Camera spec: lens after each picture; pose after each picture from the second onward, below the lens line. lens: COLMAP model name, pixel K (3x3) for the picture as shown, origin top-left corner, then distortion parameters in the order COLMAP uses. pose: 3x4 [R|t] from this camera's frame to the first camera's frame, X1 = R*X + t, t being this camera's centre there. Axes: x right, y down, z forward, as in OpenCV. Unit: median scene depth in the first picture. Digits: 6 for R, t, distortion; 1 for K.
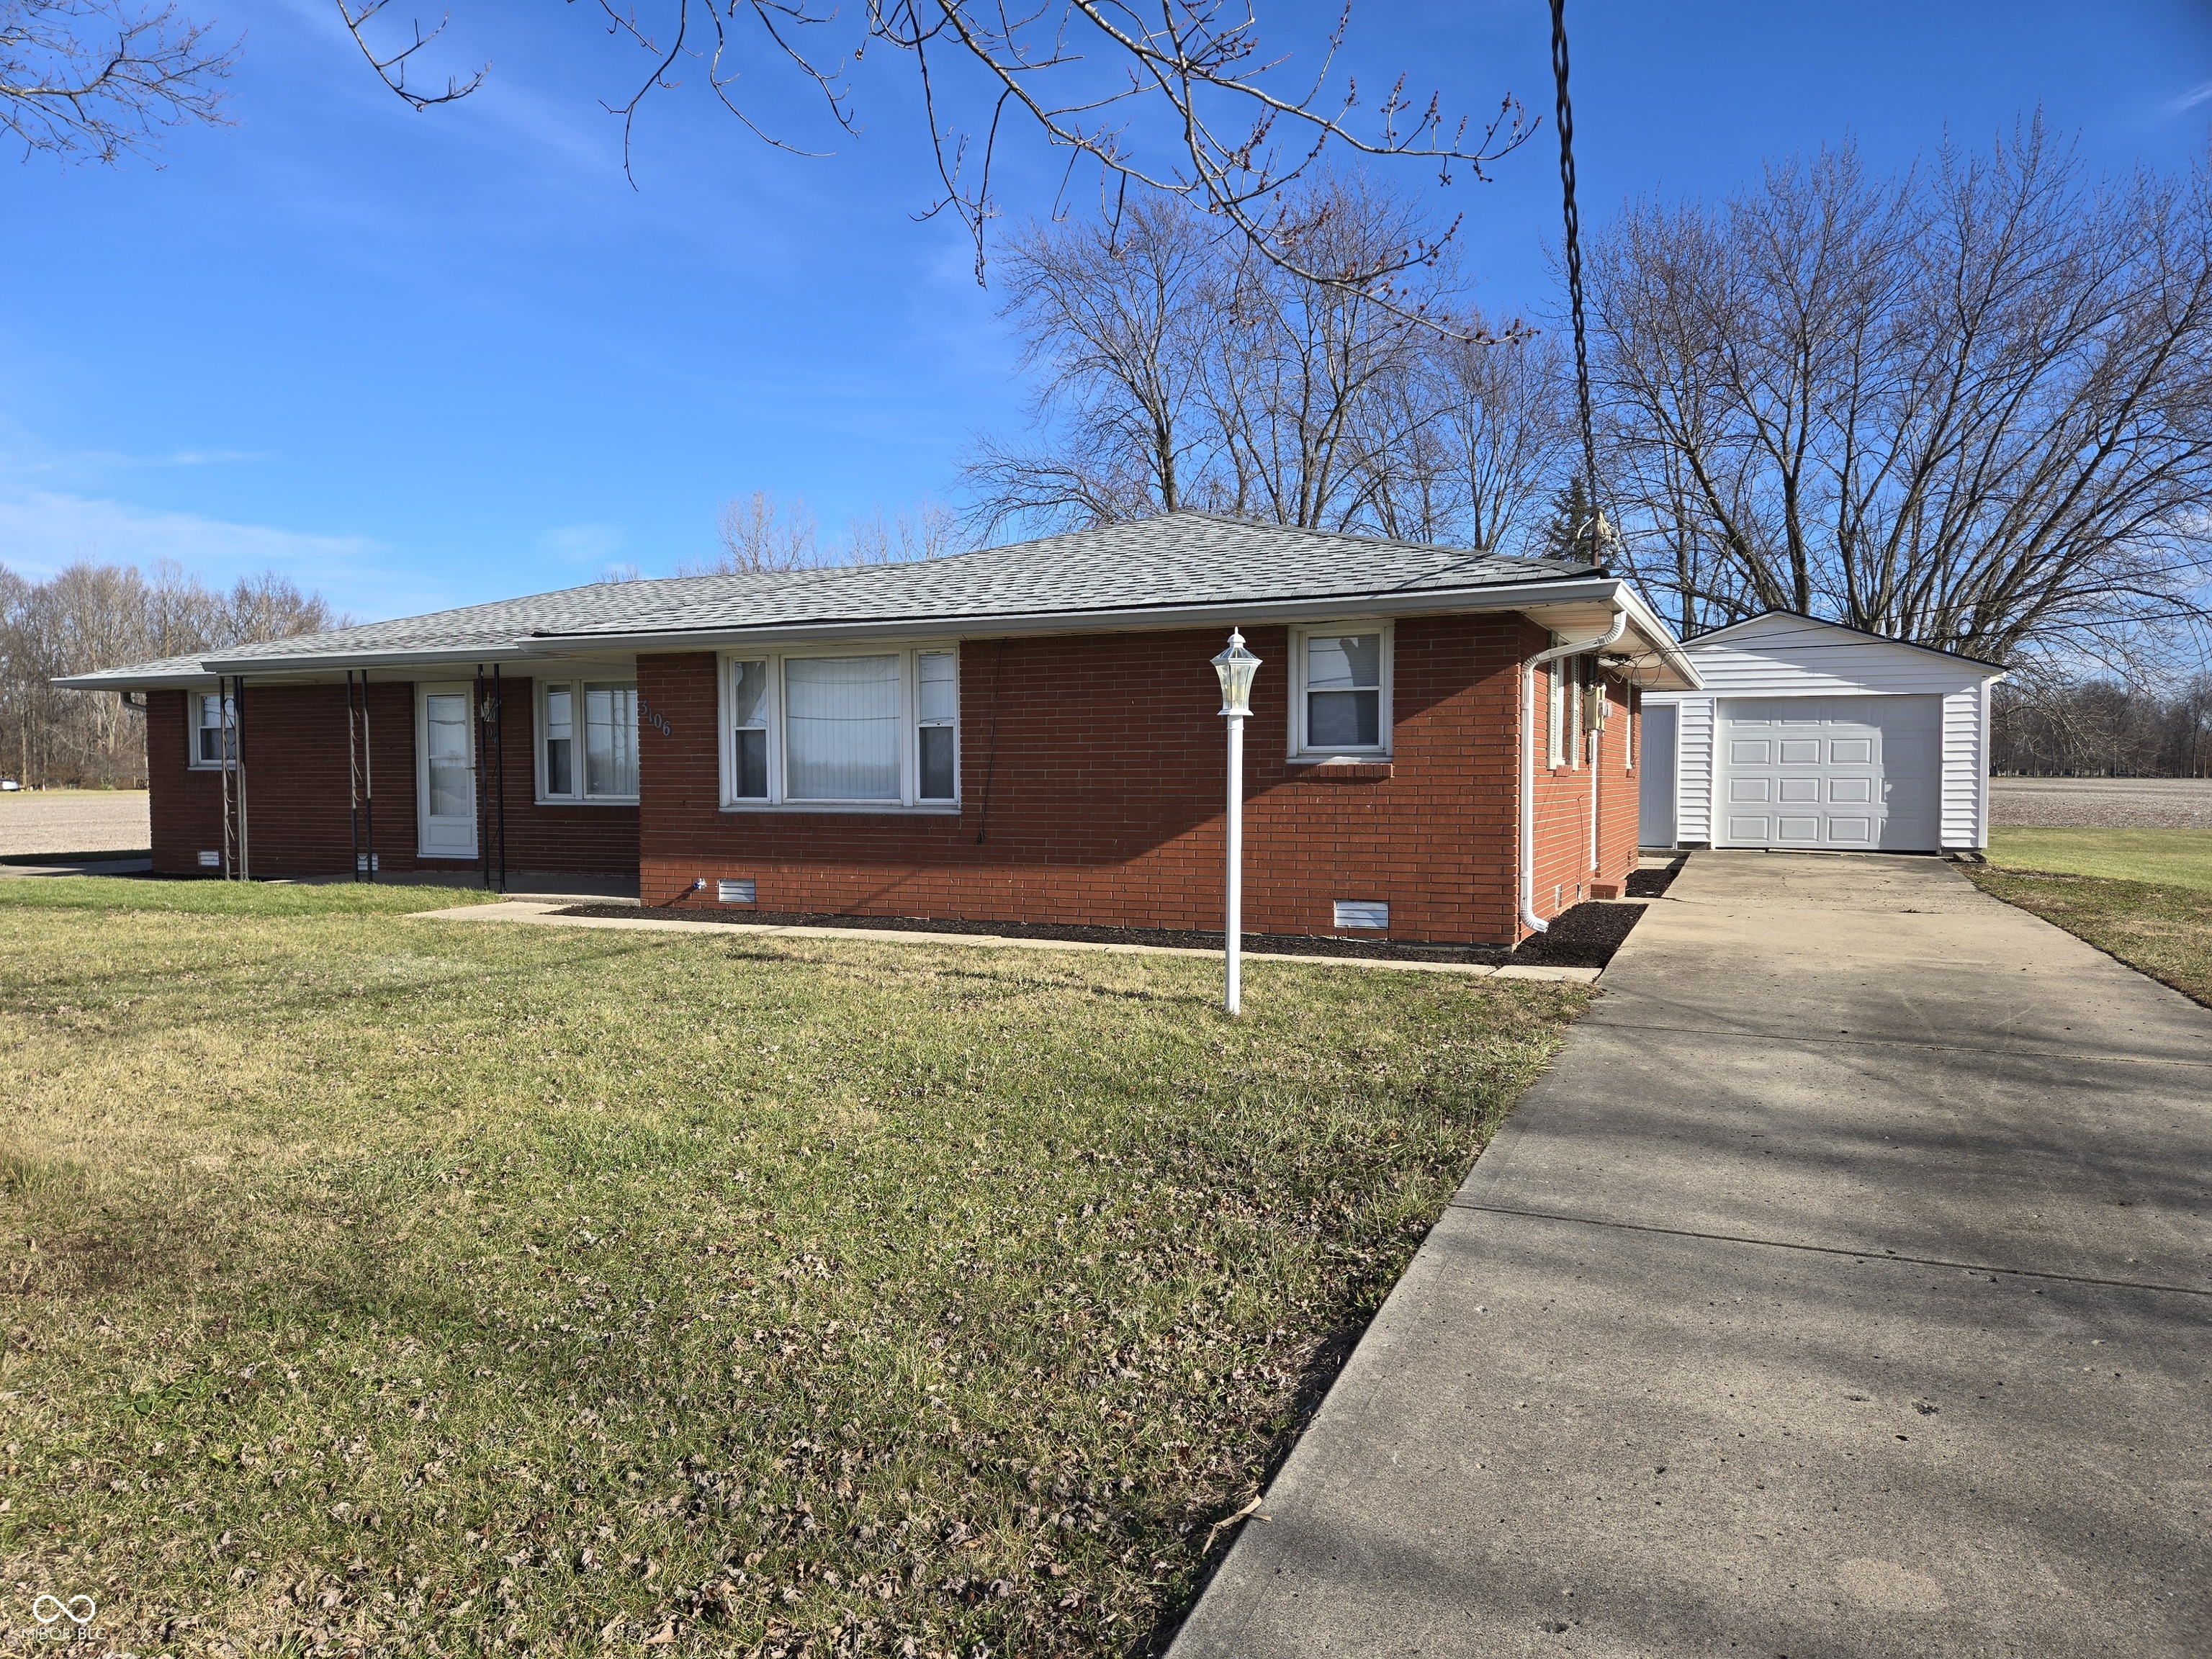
lens RADIAL K [[1496.6, 0, 1099.9], [0, 1496.6, 852.5], [0, 0, 1]] dist [0.086632, -0.072377]
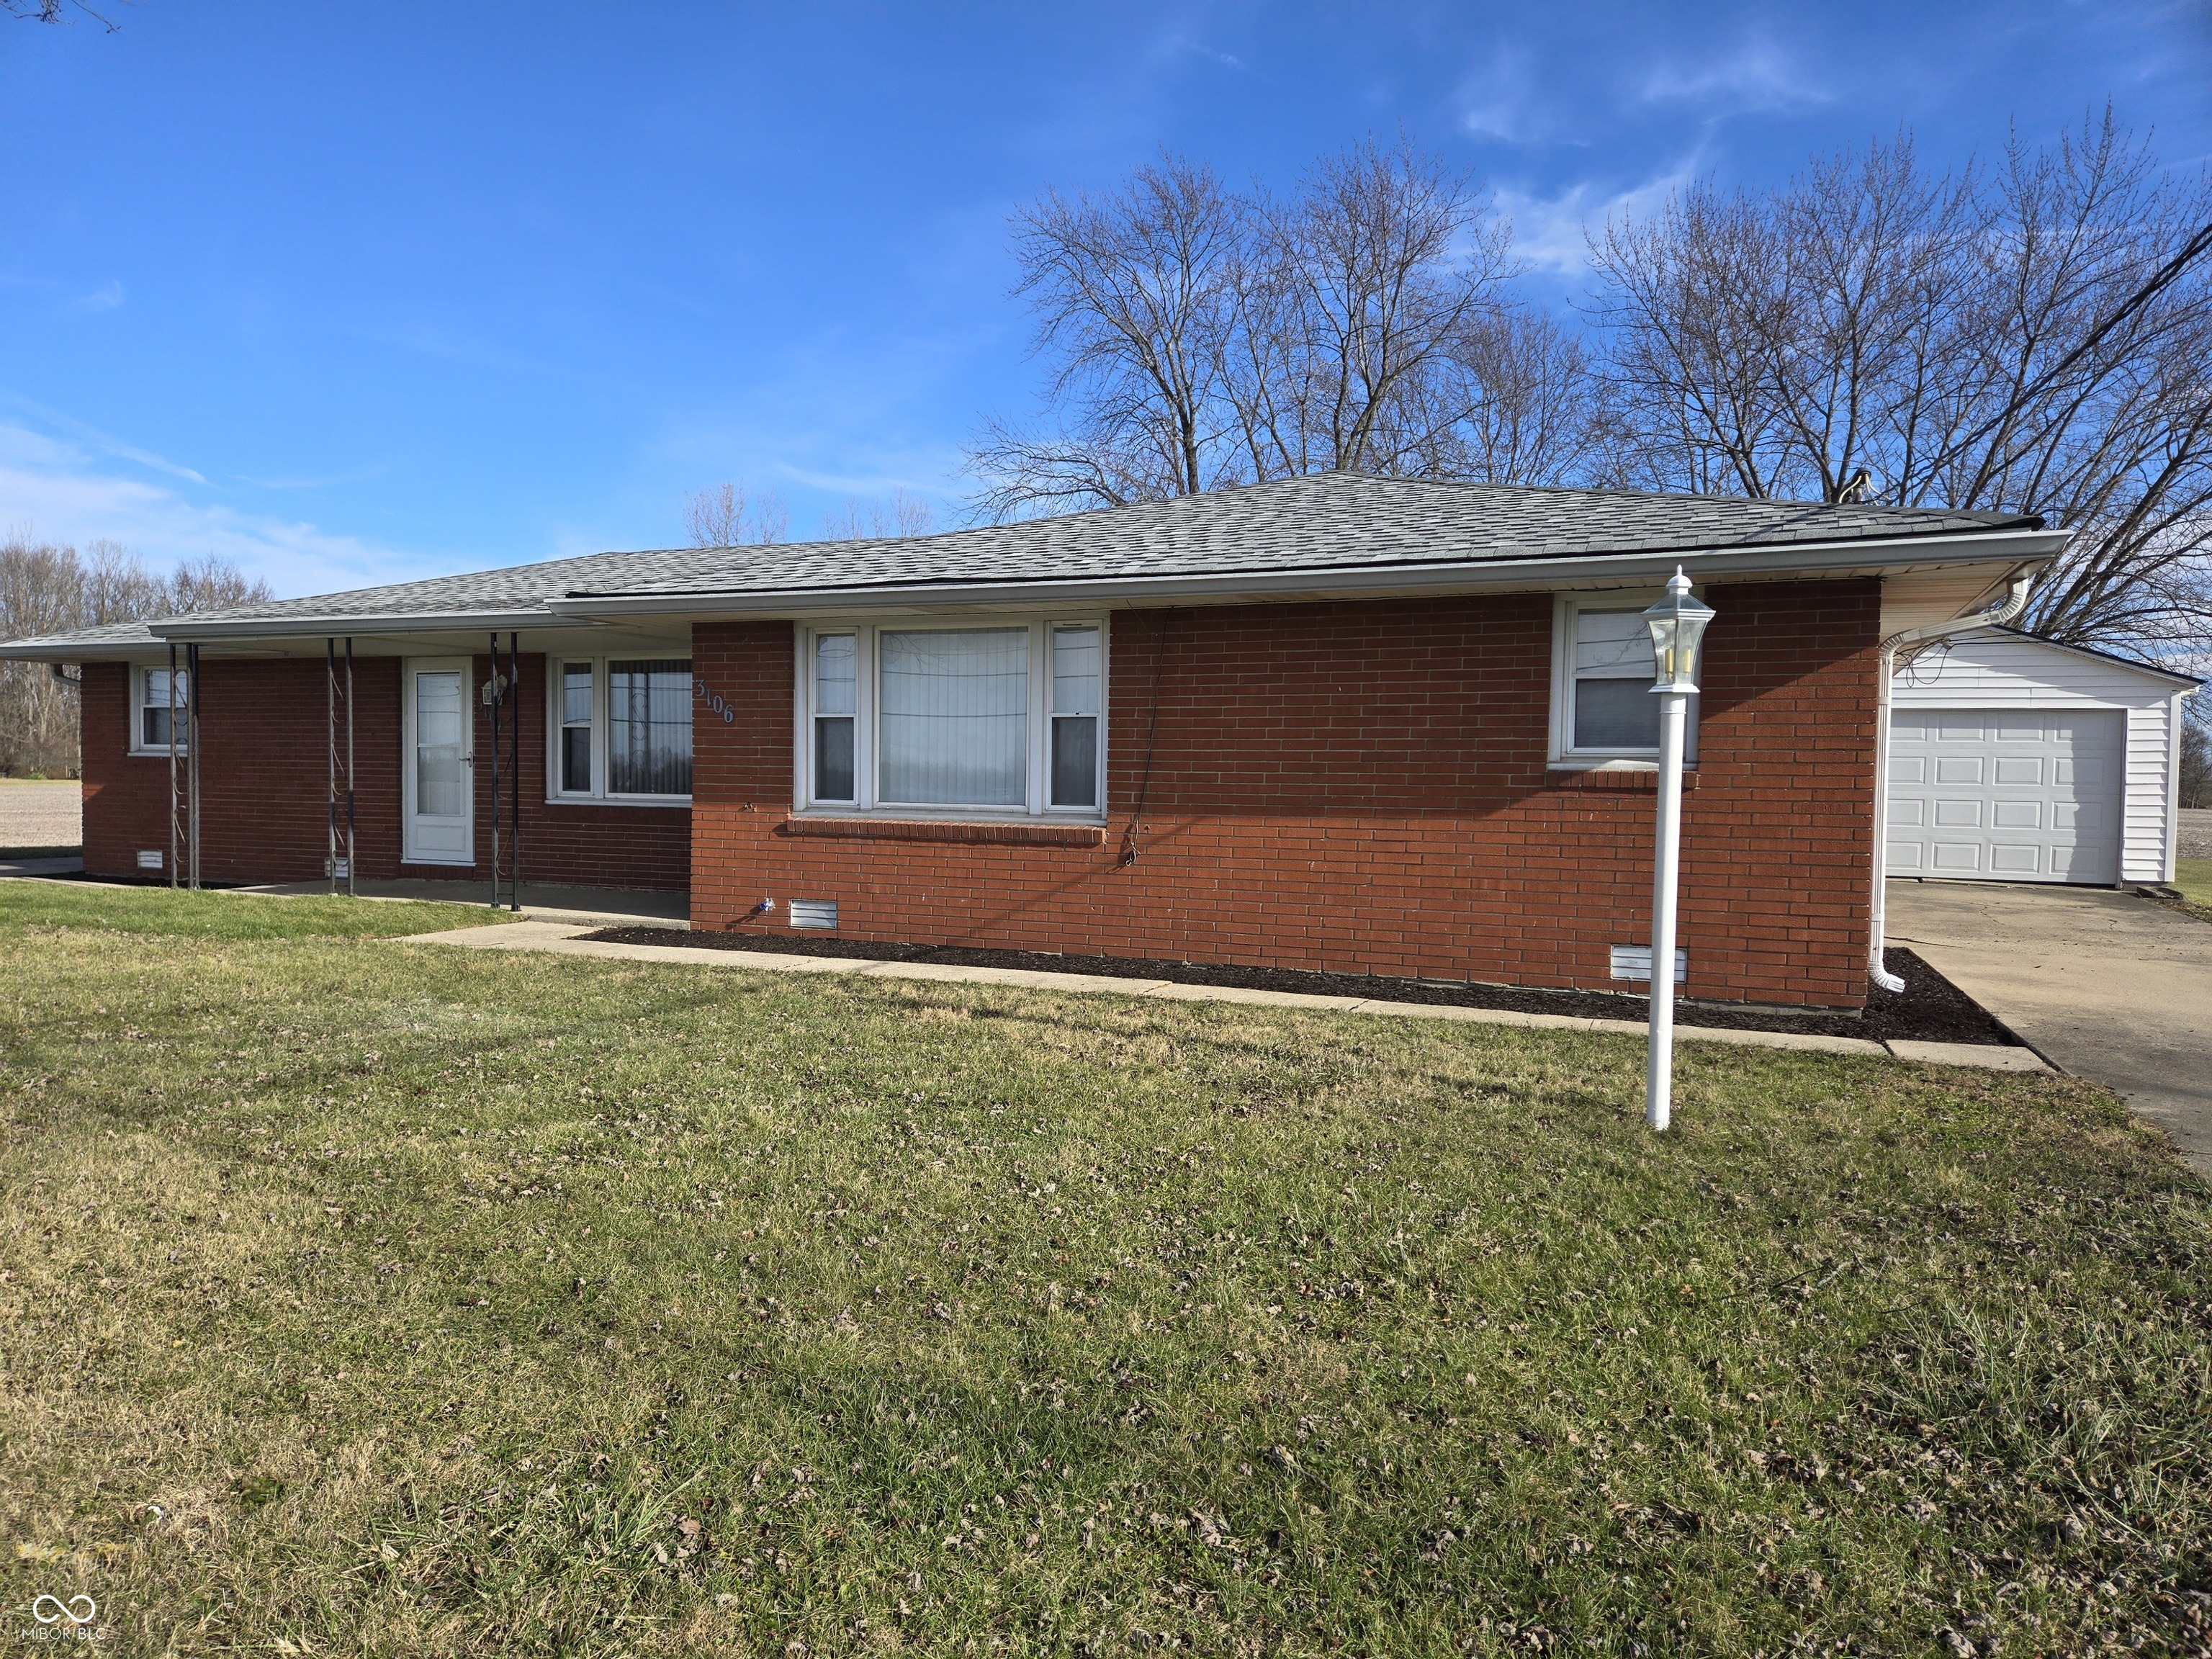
lens RADIAL K [[1496.6, 0, 1093.8], [0, 1496.6, 847.0], [0, 0, 1]] dist [0.086632, -0.072377]
pose [[0.999435, 0.017503, 0.028690, -0.097075], [-0.017229, 0.999804, -0.009749, -0.004819], [-0.028855, 0.009249, 0.999541, 0.155709]]
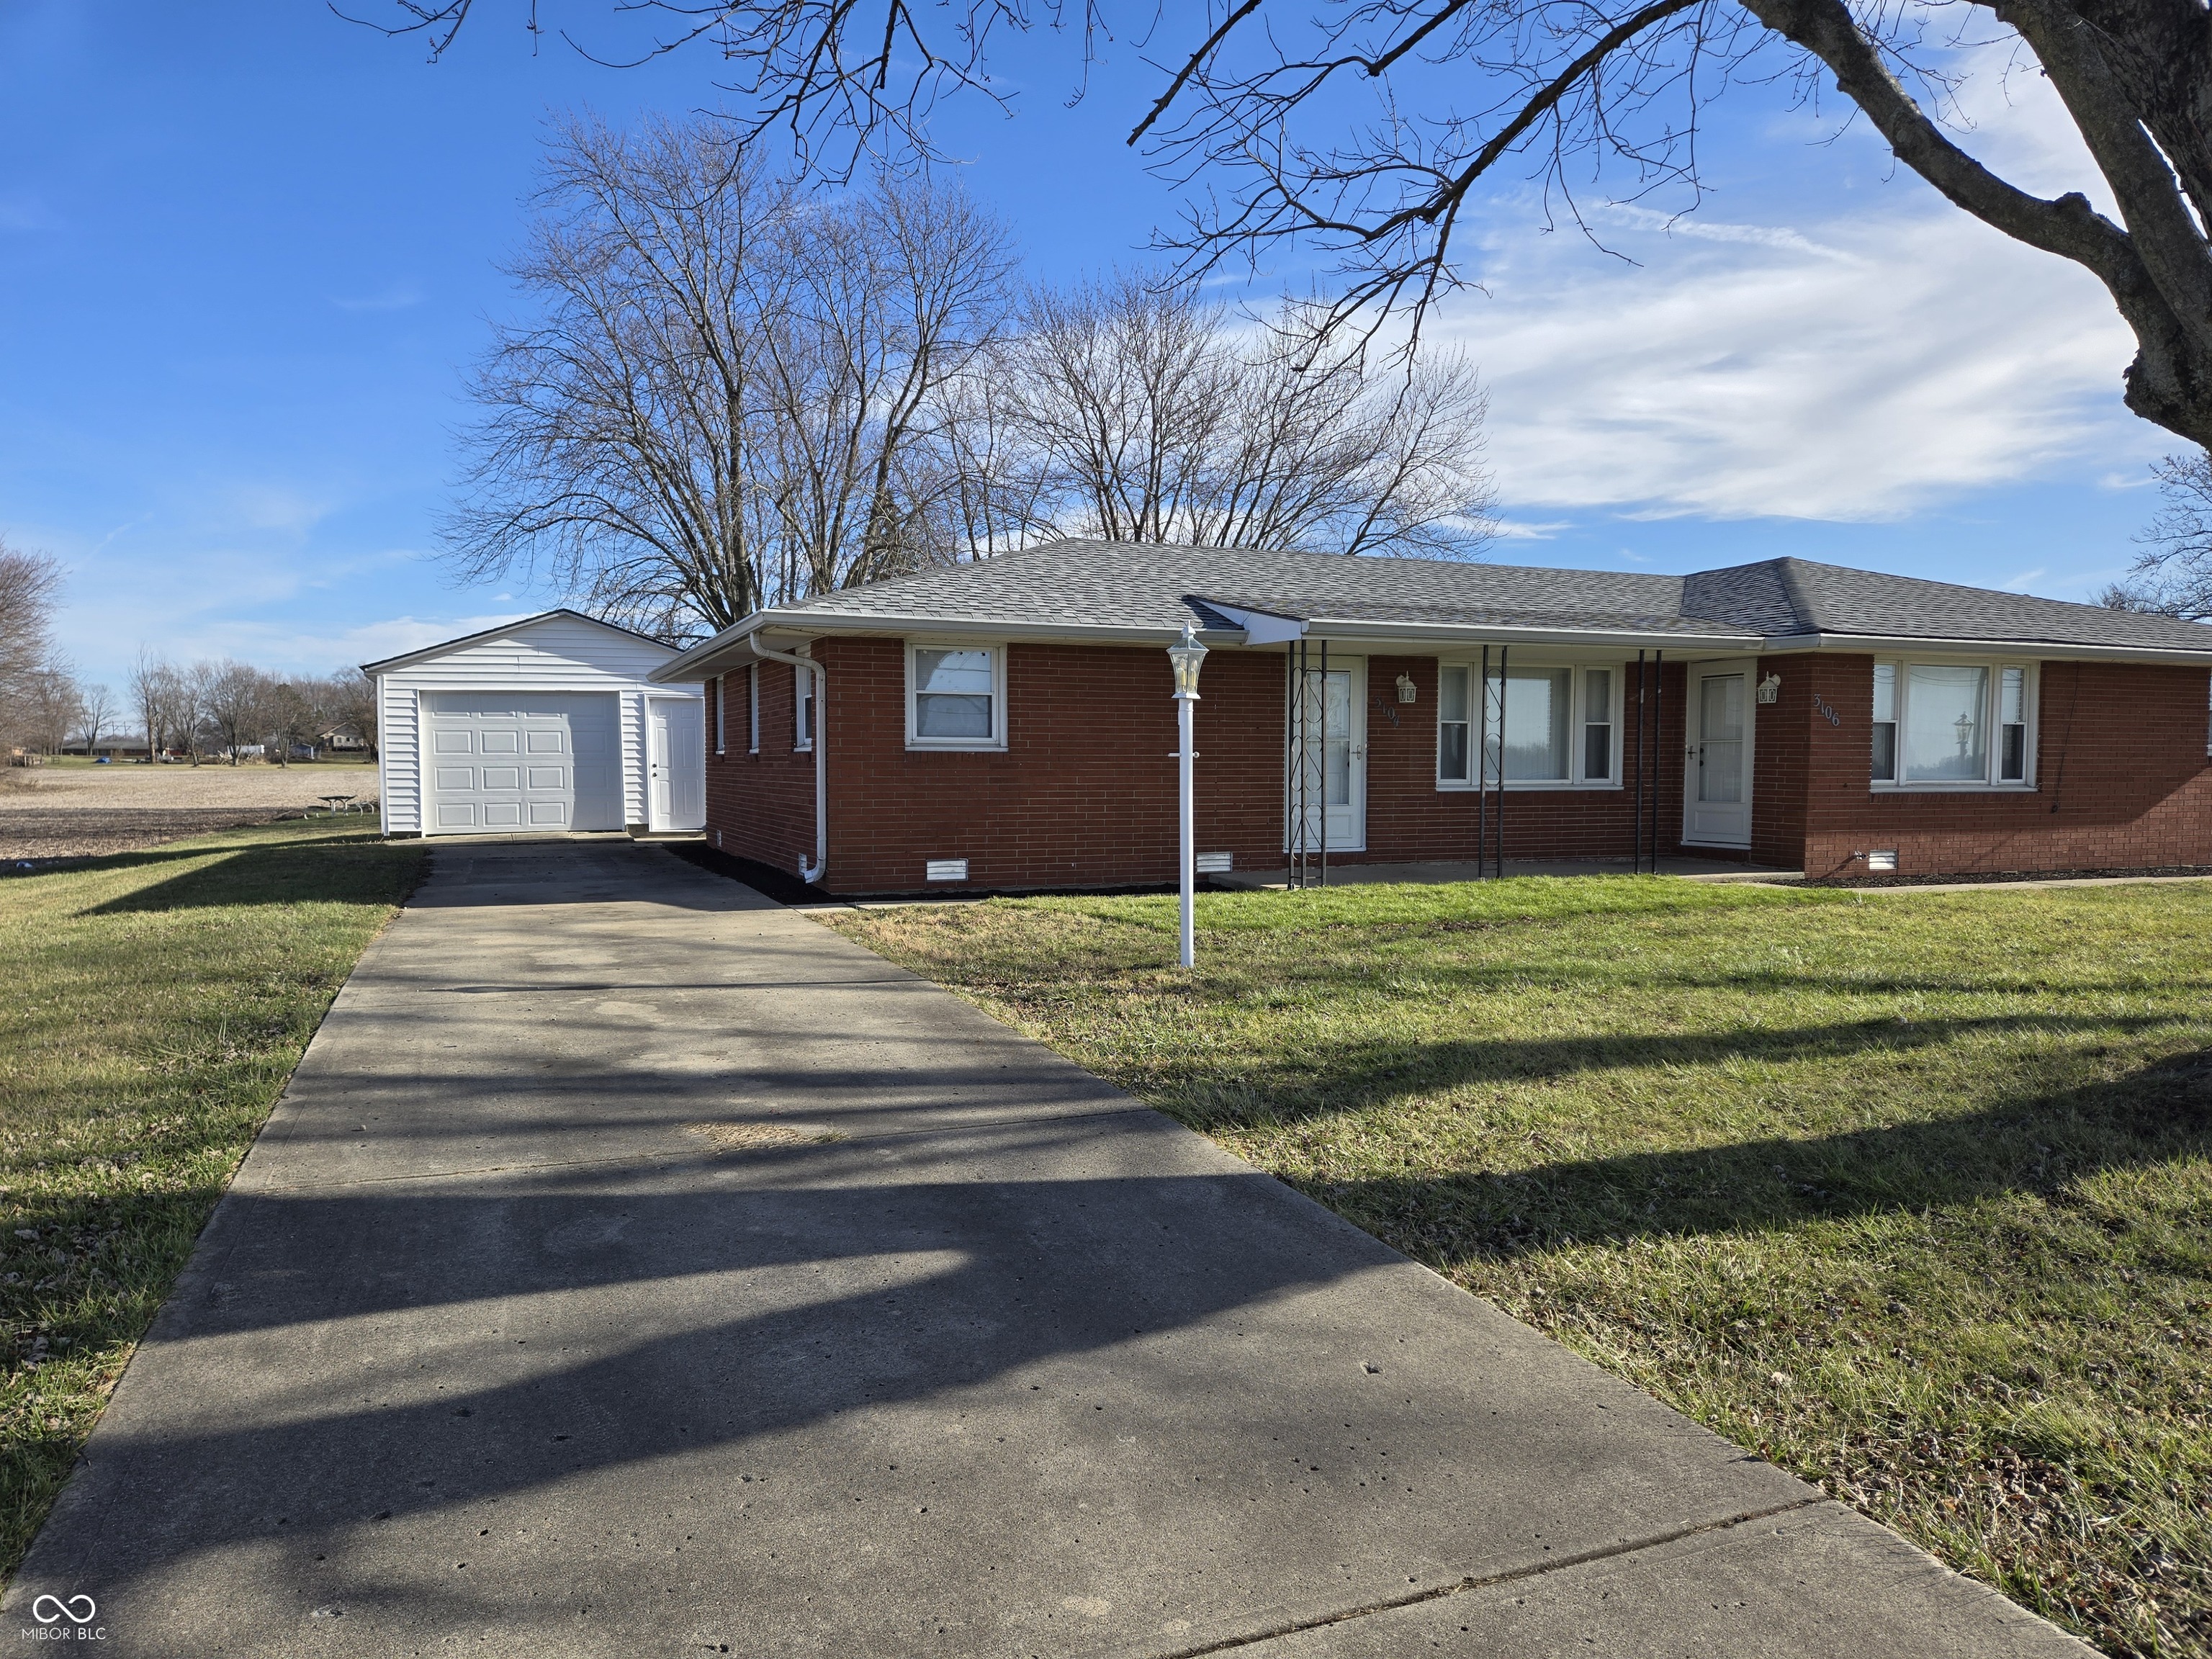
lens RADIAL K [[1496.6, 0, 1093.9], [0, 1496.6, 832.4], [0, 0, 1]] dist [0.086632, -0.072377]
pose [[0.672791, -0.024800, 0.739417, -1.307328], [0.035596, 0.999366, 0.001131, -0.015974], [-0.738976, 0.025559, 0.673247, 0.560010]]
